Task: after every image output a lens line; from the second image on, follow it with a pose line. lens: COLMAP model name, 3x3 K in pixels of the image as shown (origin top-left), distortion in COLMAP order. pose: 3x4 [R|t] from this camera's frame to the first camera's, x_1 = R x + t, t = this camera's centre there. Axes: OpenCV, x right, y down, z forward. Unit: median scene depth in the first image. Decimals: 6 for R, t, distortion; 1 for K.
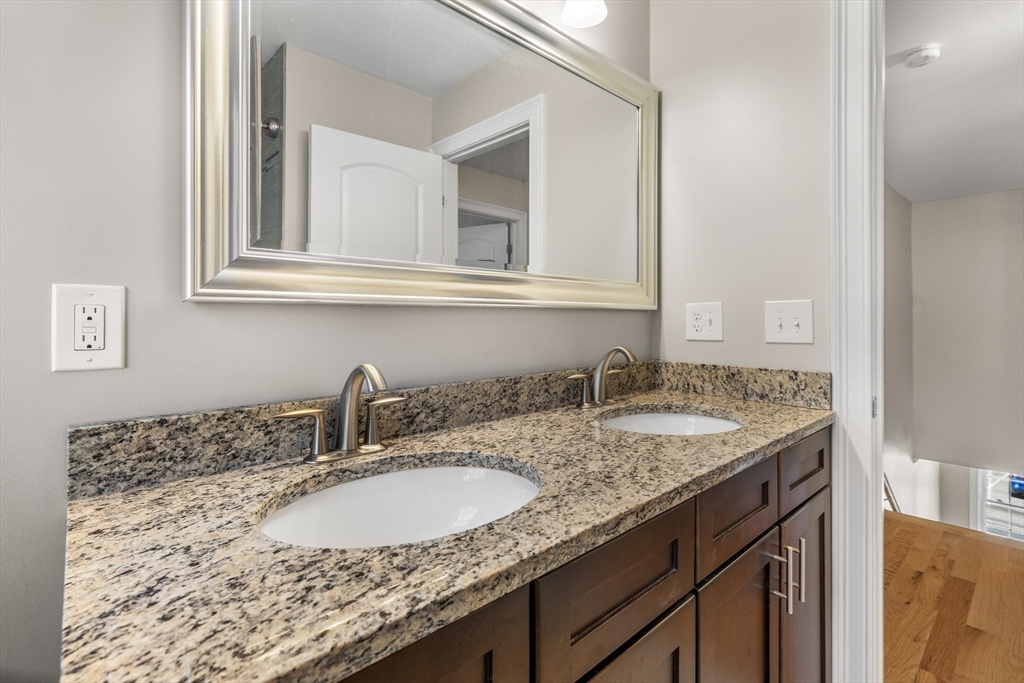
lens RADIAL K [[468.2, 0, 513.9], [0, 468.2, 315.3], [0, 0, 1]] dist [-0.007081, 0.001131]
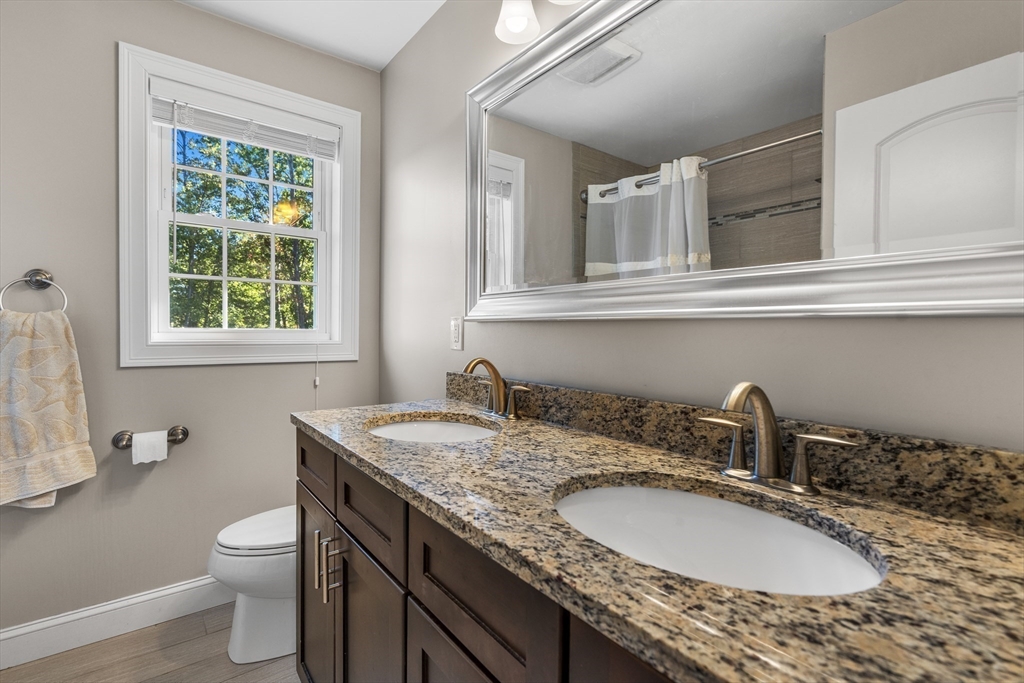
lens RADIAL K [[468.2, 0, 512.3], [0, 468.2, 335.8], [0, 0, 1]] dist [-0.007081, 0.001131]
pose [[-0.069441, 0.009455, -0.997541, 0.947917], [-0.007283, 0.999924, 0.009985, 0.008318], [0.997559, 0.007958, -0.069367, 0.886956]]
